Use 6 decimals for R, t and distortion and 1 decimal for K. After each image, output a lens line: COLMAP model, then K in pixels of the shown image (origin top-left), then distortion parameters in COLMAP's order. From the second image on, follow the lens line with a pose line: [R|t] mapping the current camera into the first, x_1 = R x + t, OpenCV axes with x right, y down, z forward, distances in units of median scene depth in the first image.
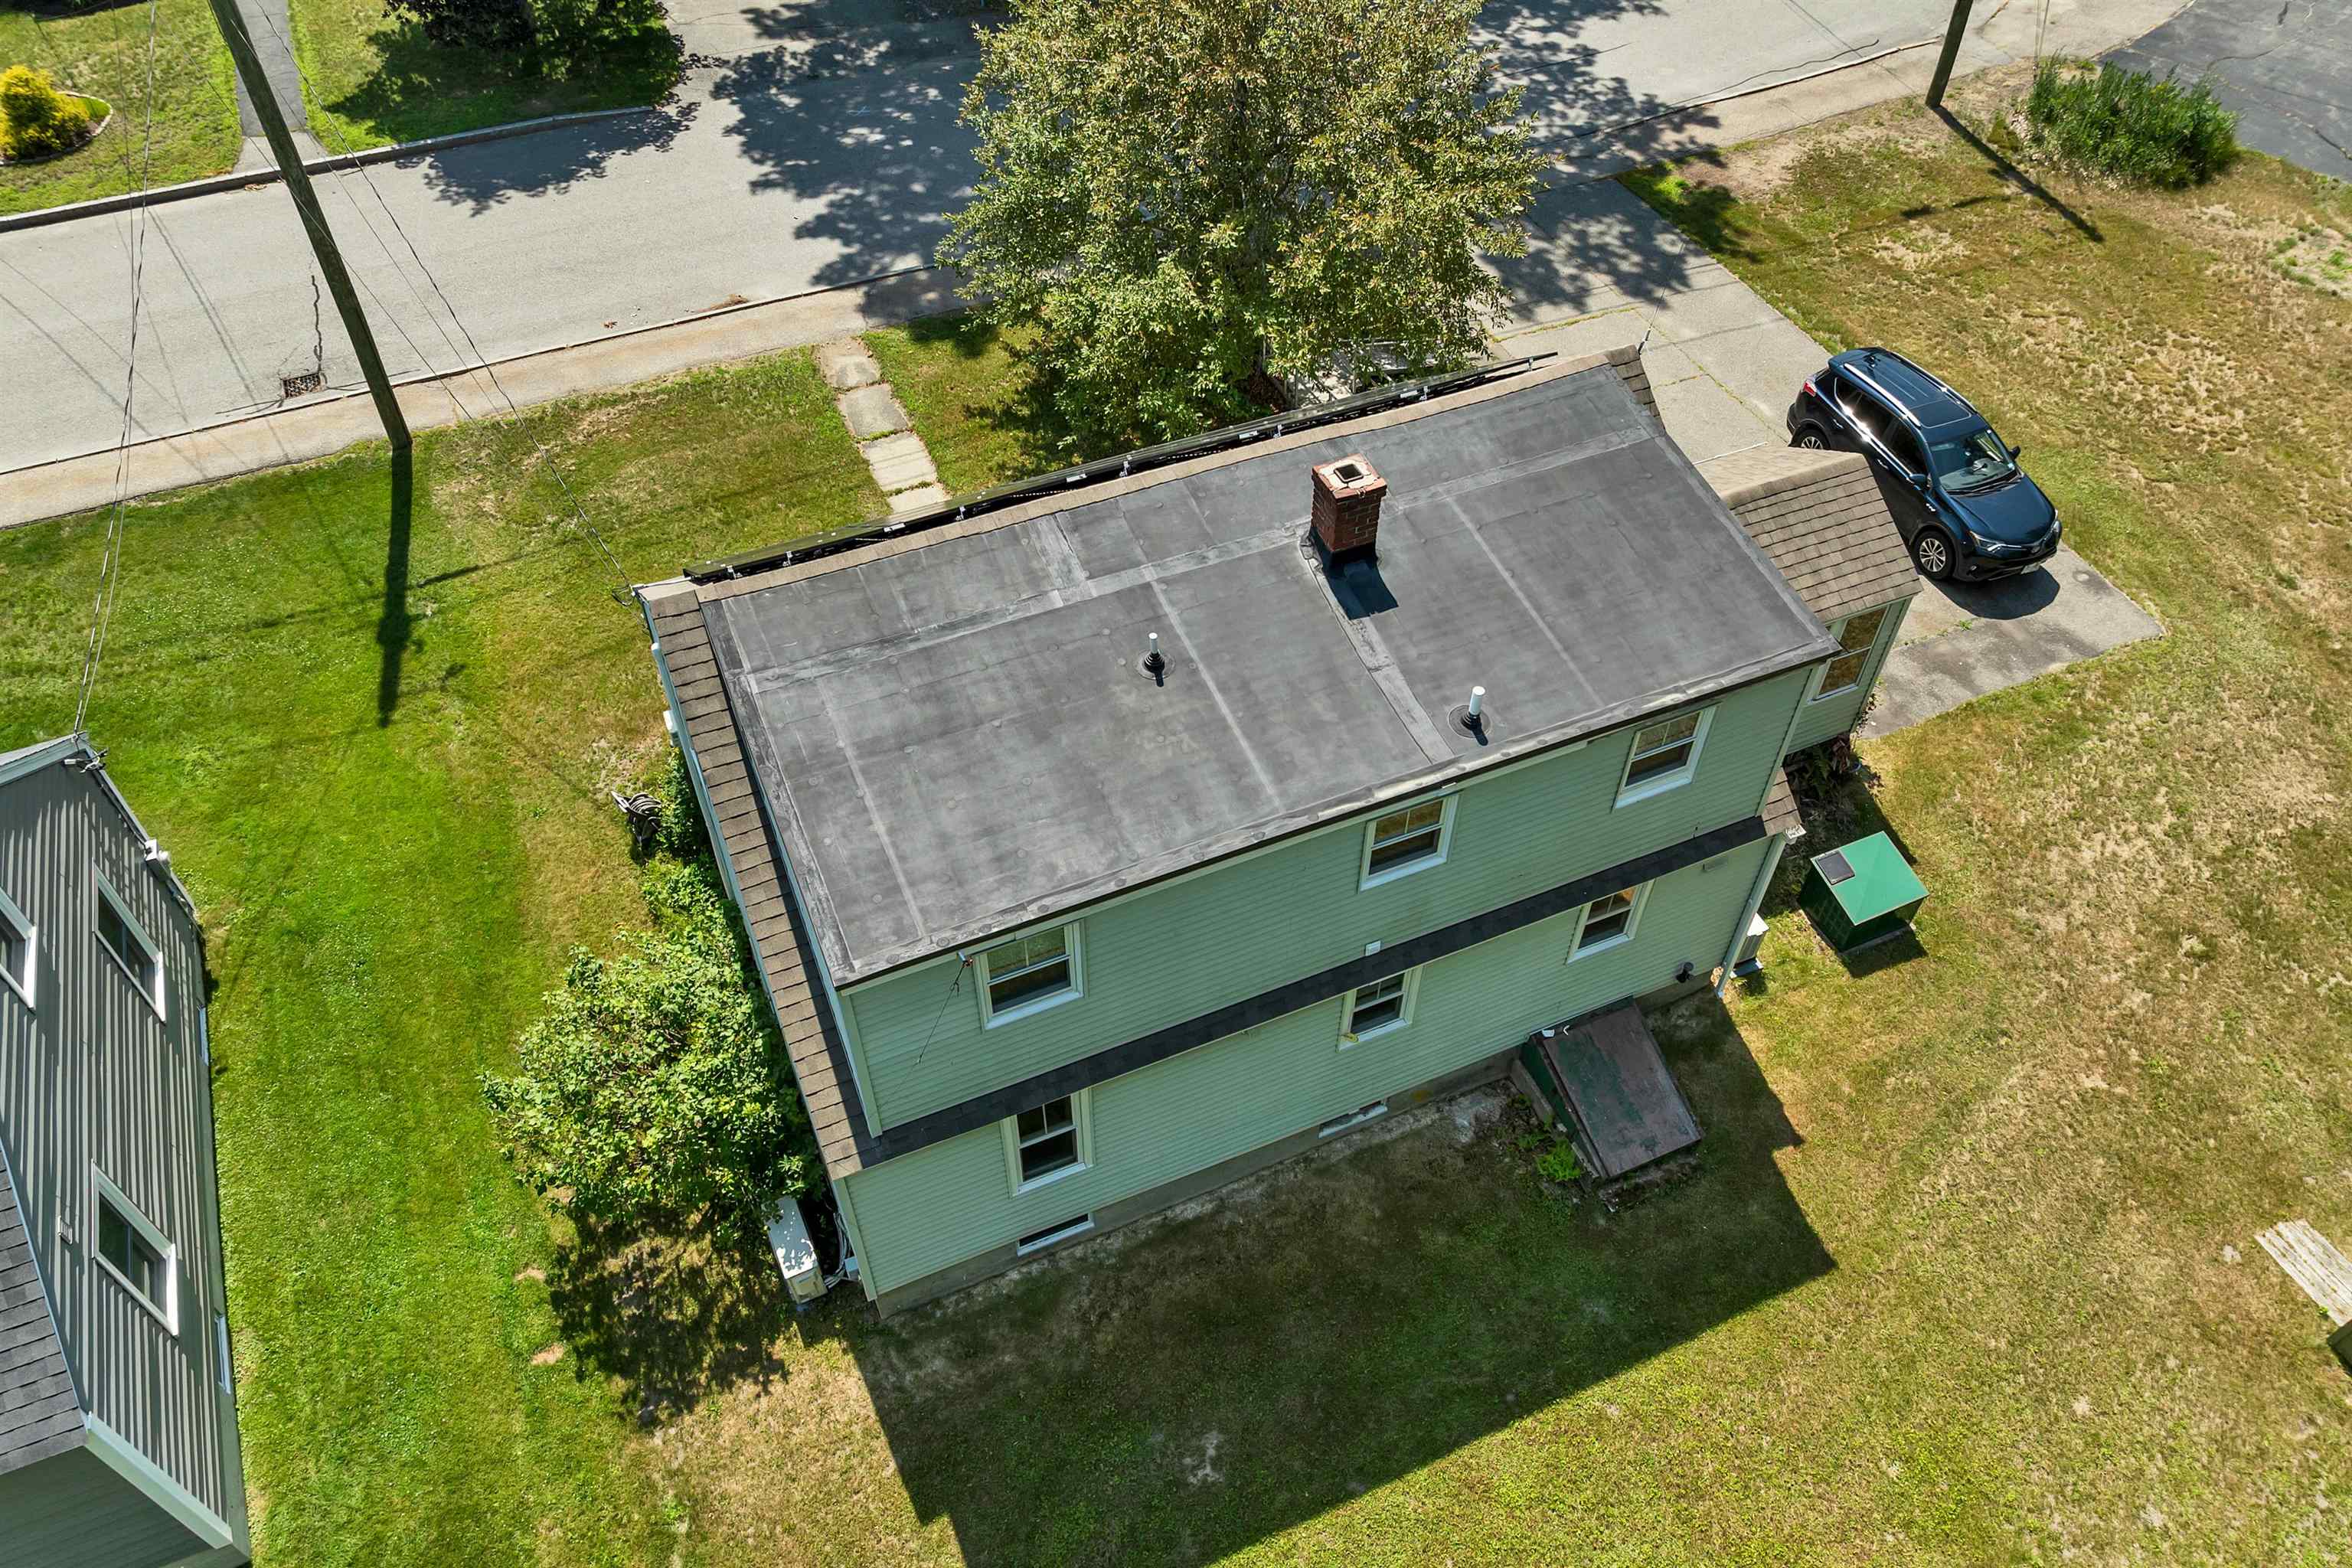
lens RADIAL K [[1694.0, 0, 1185.2], [0, 1694.0, 768.7], [0, 0, 1]] dist [-0.045340, 0.025310]
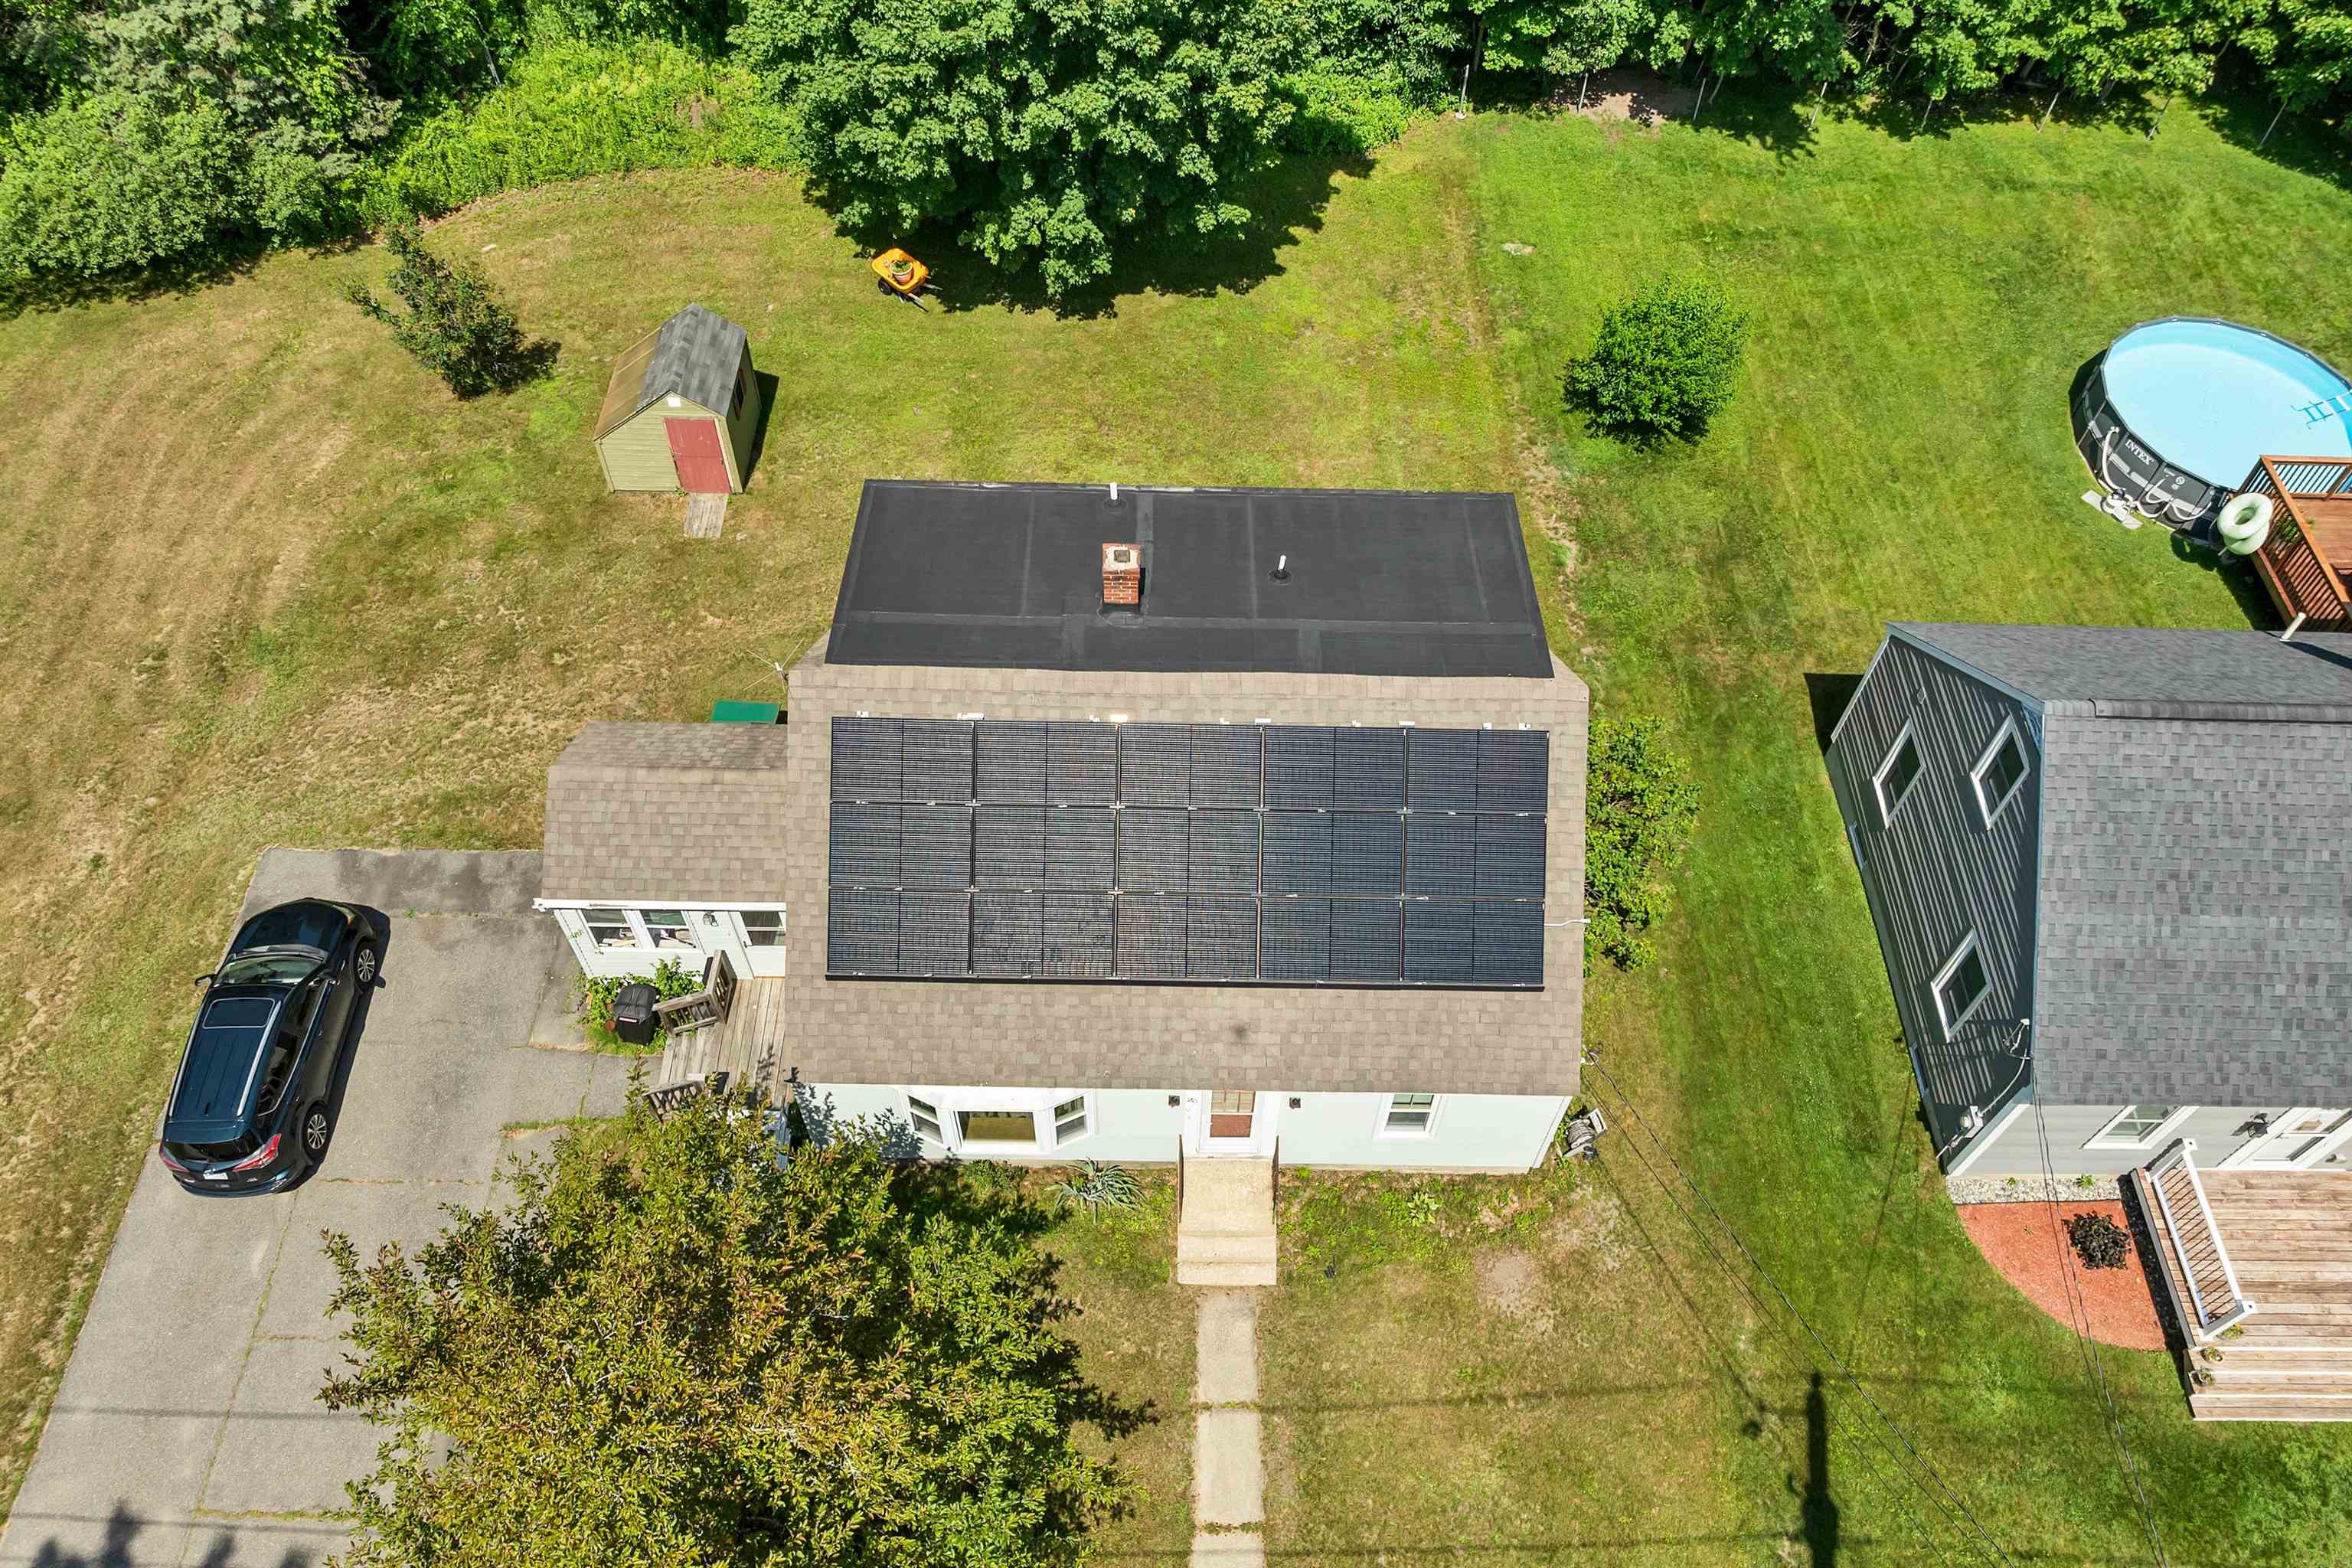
lens RADIAL K [[1695.5, 0, 1186.7], [0, 1695.5, 777.4], [0, 0, 1]] dist [-0.046965, 0.021238]
pose [[-0.912320, -0.346729, 0.217832, -0.258881], [0.279770, -0.139364, 0.949898, -1.202660], [-0.298999, 0.927554, 0.224149, 0.637399]]
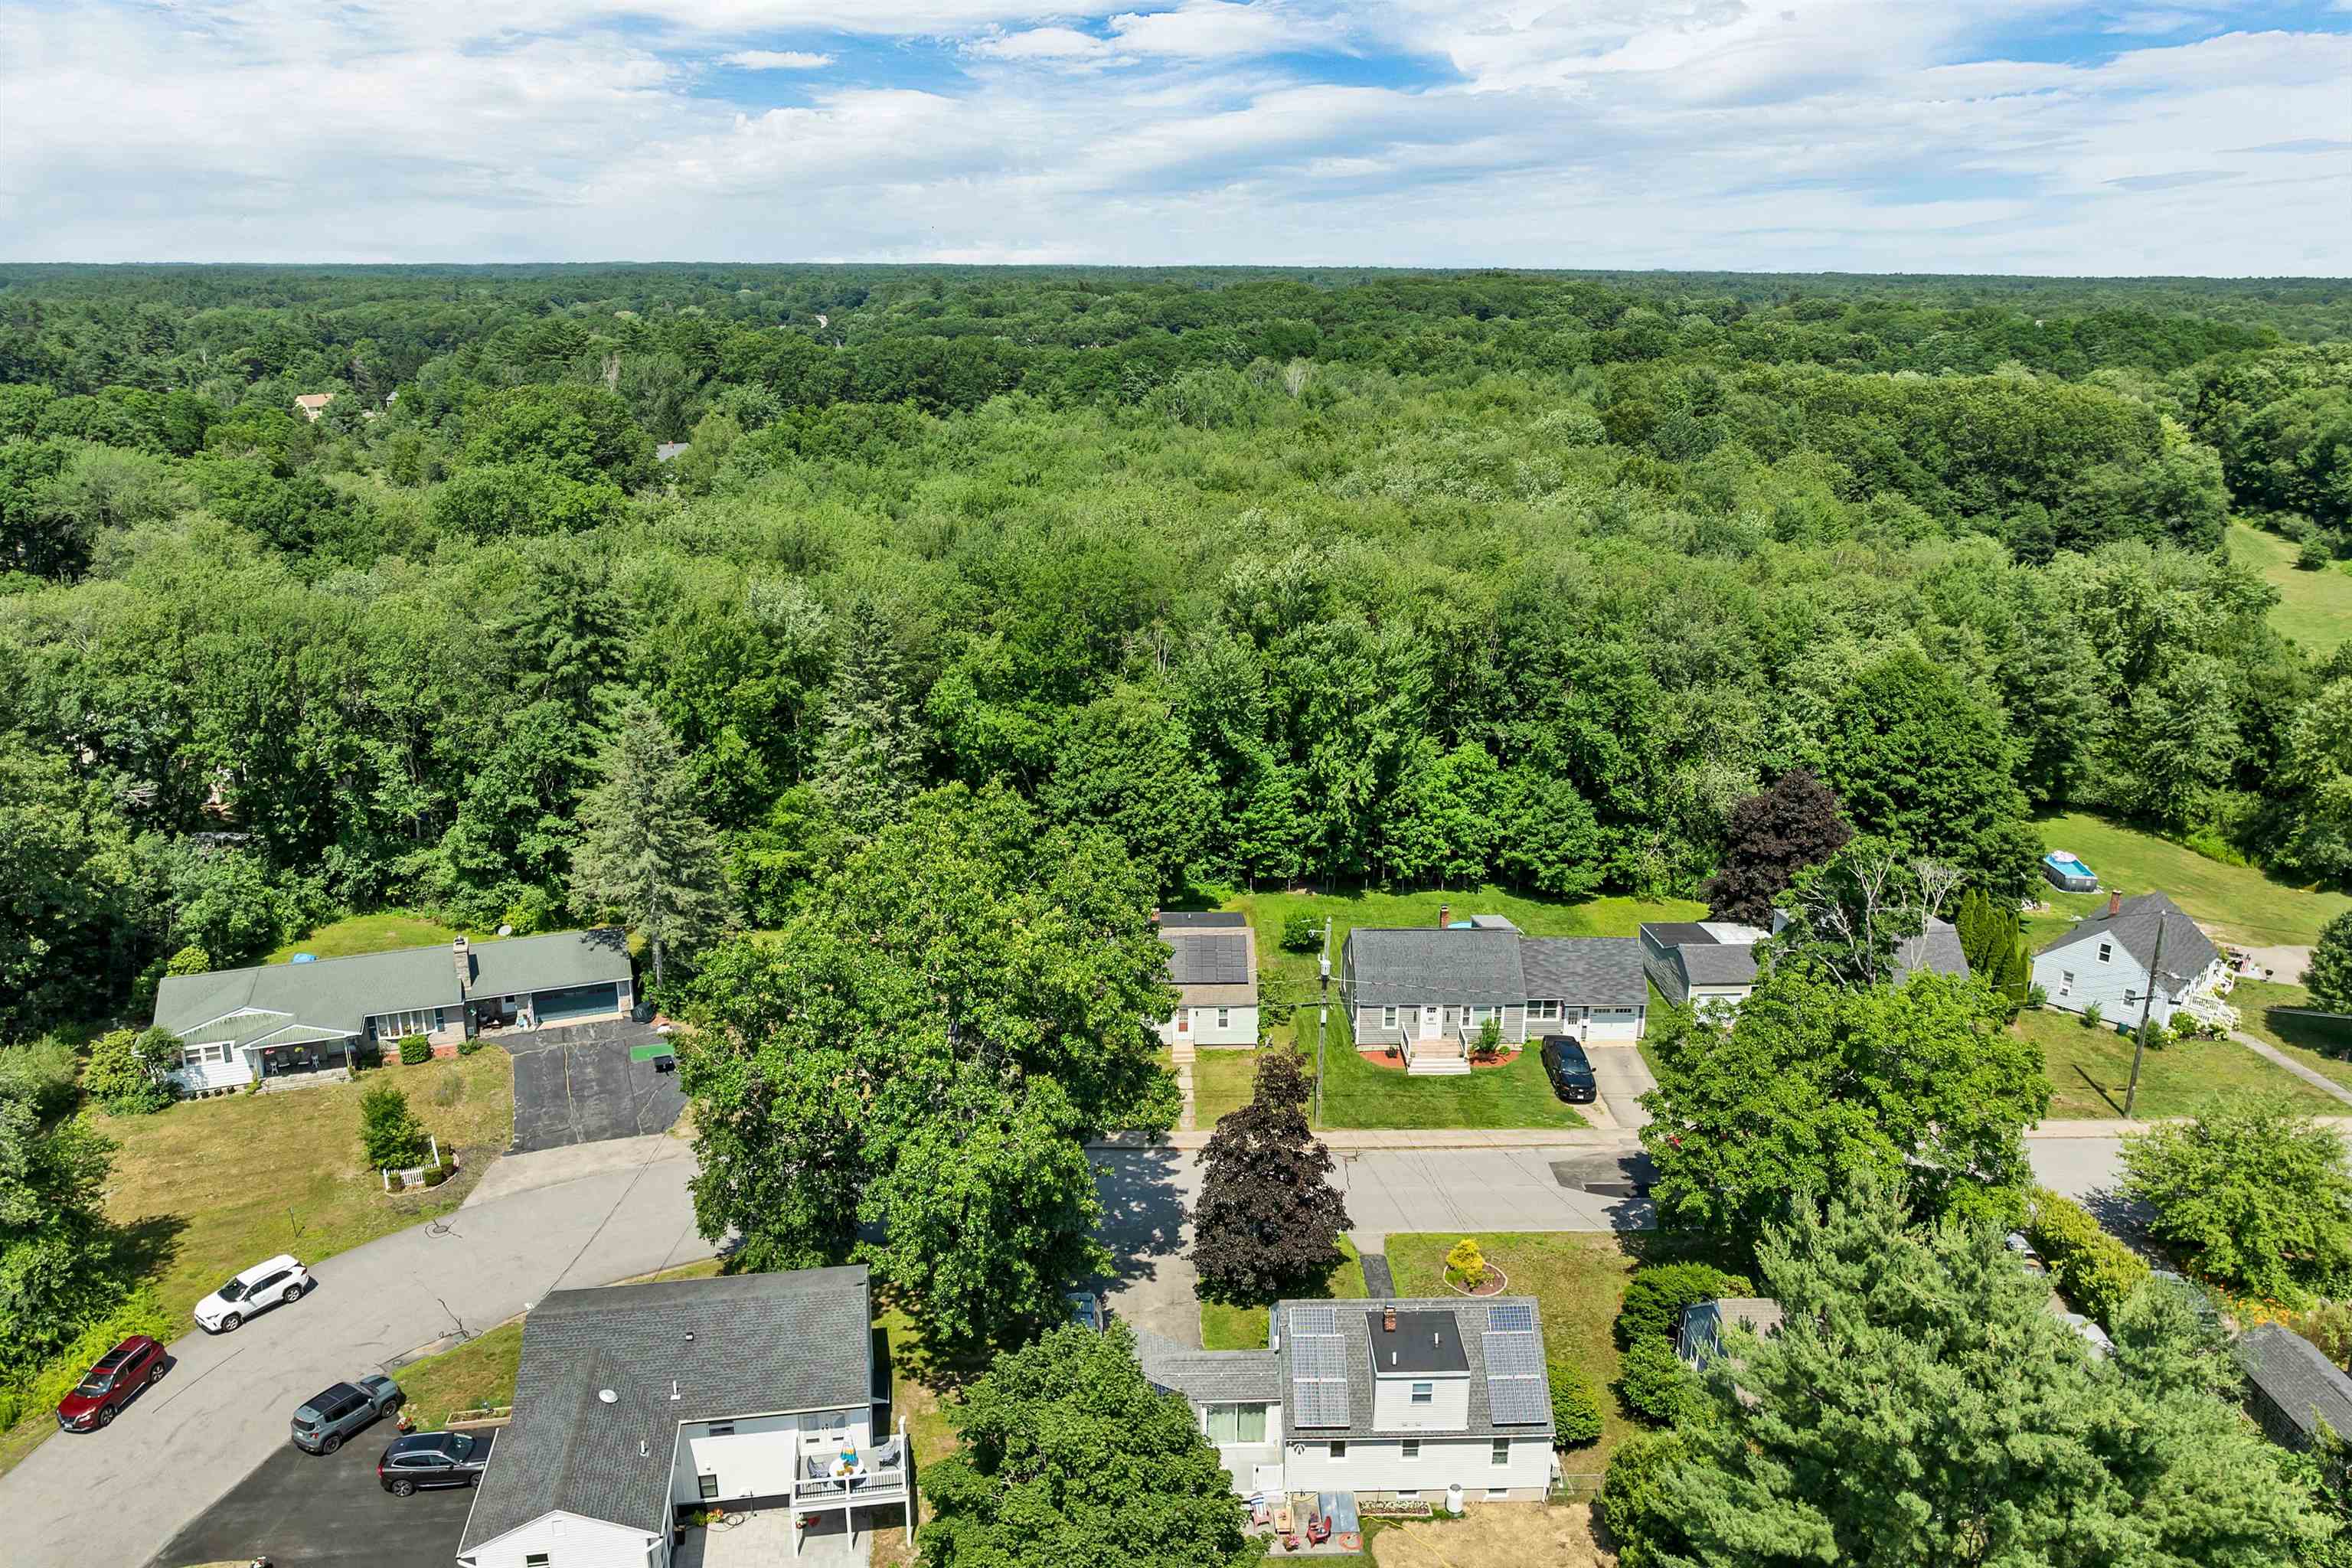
lens RADIAL K [[1691.7, 0, 1189.1], [0, 1691.7, 774.6], [0, 0, 1]] dist [-0.038456, 0.004412]
pose [[-0.928299, -0.121796, 0.351322, -1.850223], [0.263600, 0.450825, 0.852802, -4.853053], [-0.262253, 0.884264, -0.386395, 2.424767]]
